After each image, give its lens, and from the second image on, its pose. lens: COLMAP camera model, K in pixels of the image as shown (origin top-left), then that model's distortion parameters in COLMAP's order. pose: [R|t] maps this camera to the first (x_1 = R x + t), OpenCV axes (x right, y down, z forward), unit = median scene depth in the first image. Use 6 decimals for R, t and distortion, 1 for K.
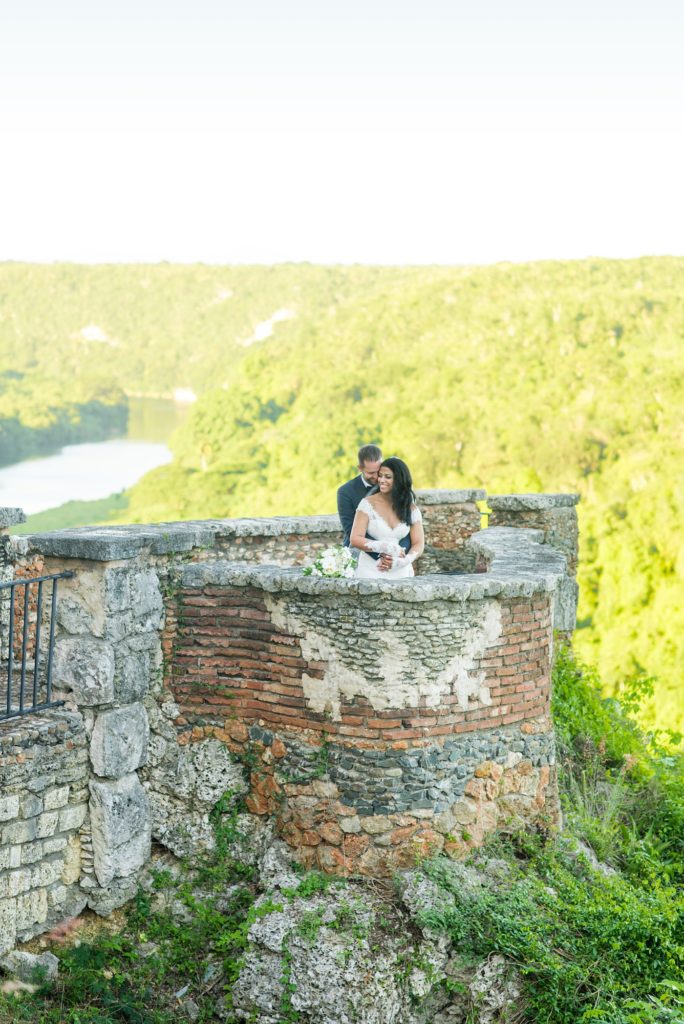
lens RADIAL K [[2583.6, 0, 340.8], [0, 2583.6, 512.0], [0, 0, 1]] dist [-0.080559, 0.000000]
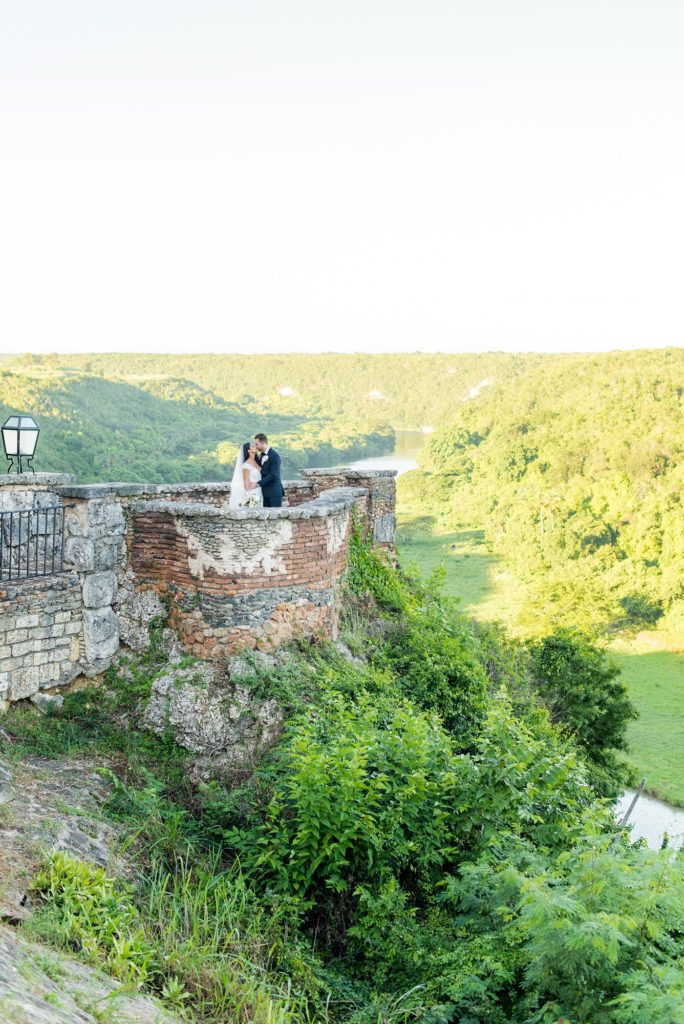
lens RADIAL K [[1501.4, 0, 344.5], [0, 1501.4, 510.6], [0, 0, 1]] dist [0.006086, 0.000000]
pose [[0.993181, 0.003791, -0.116520, 0.230164], [-0.002809, 0.999959, 0.008589, 0.016815], [0.116548, -0.008203, 0.993151, -0.123130]]
